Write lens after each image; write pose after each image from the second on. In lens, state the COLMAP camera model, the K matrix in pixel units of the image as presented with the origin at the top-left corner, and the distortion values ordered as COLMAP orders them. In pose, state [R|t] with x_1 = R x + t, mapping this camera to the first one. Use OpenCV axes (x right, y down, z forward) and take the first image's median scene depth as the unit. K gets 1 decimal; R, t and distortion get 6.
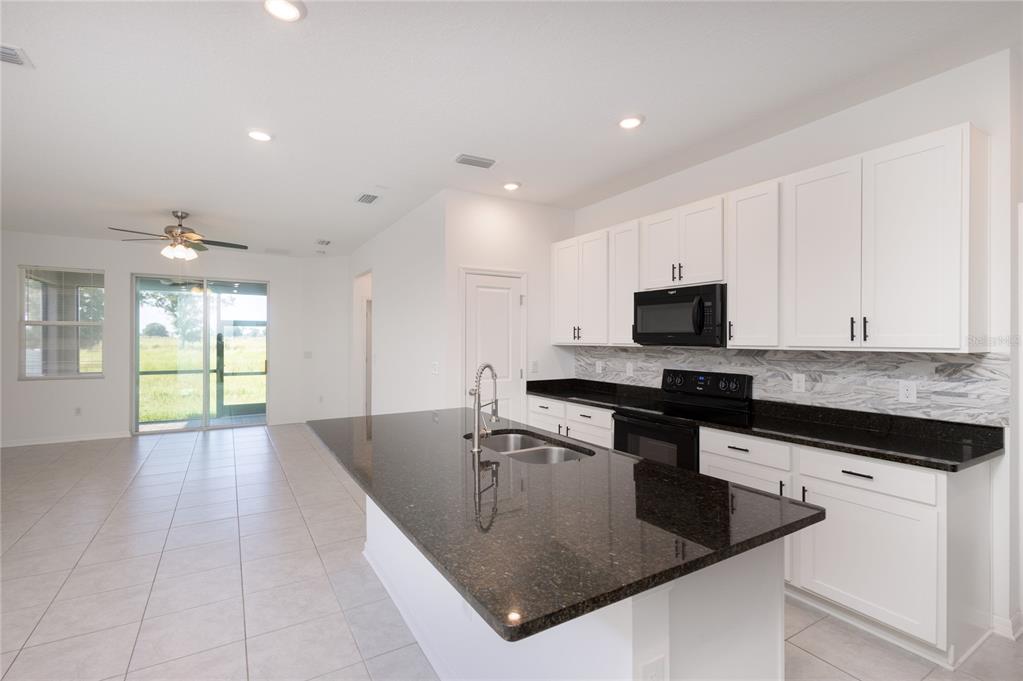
lens RADIAL K [[467.8, 0, 508.4], [0, 467.8, 340.1], [0, 0, 1]] dist [0.001392, 0.000486]
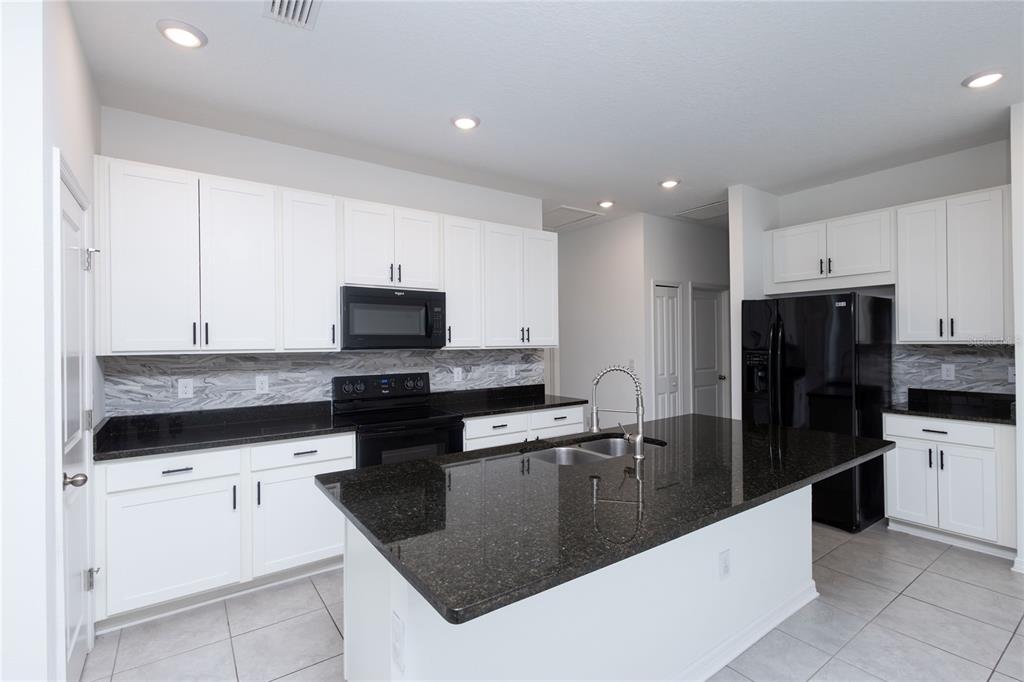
lens RADIAL K [[468.3, 0, 508.9], [0, 468.3, 340.6], [0, 0, 1]] dist [0.001392, 0.000486]
pose [[-0.071454, -0.000922, 0.997443, -0.657155], [0.008773, 0.999960, 0.001553, -0.004599], [-0.997405, 0.008862, -0.071443, 0.881414]]
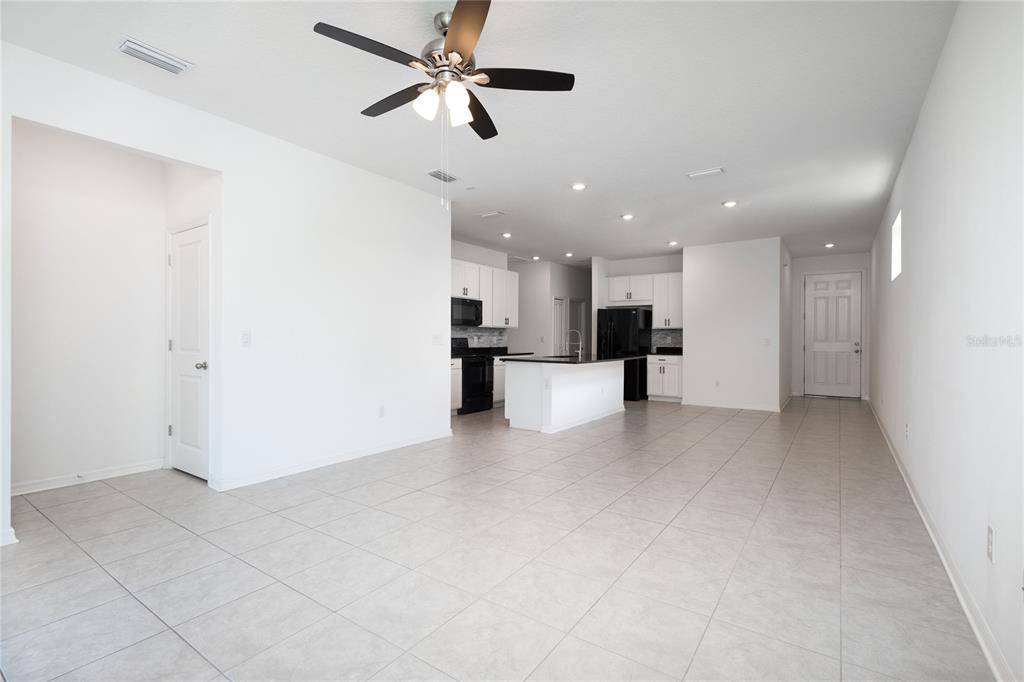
lens RADIAL K [[468.3, 0, 508.9], [0, 468.3, 340.6], [0, 0, 1]] dist [0.001392, 0.000486]
pose [[-0.402223, -0.010126, 0.915486, -1.812685], [-0.007419, 0.999942, 0.007800, 0.068225], [-0.915512, -0.003655, -0.402275, 1.781953]]
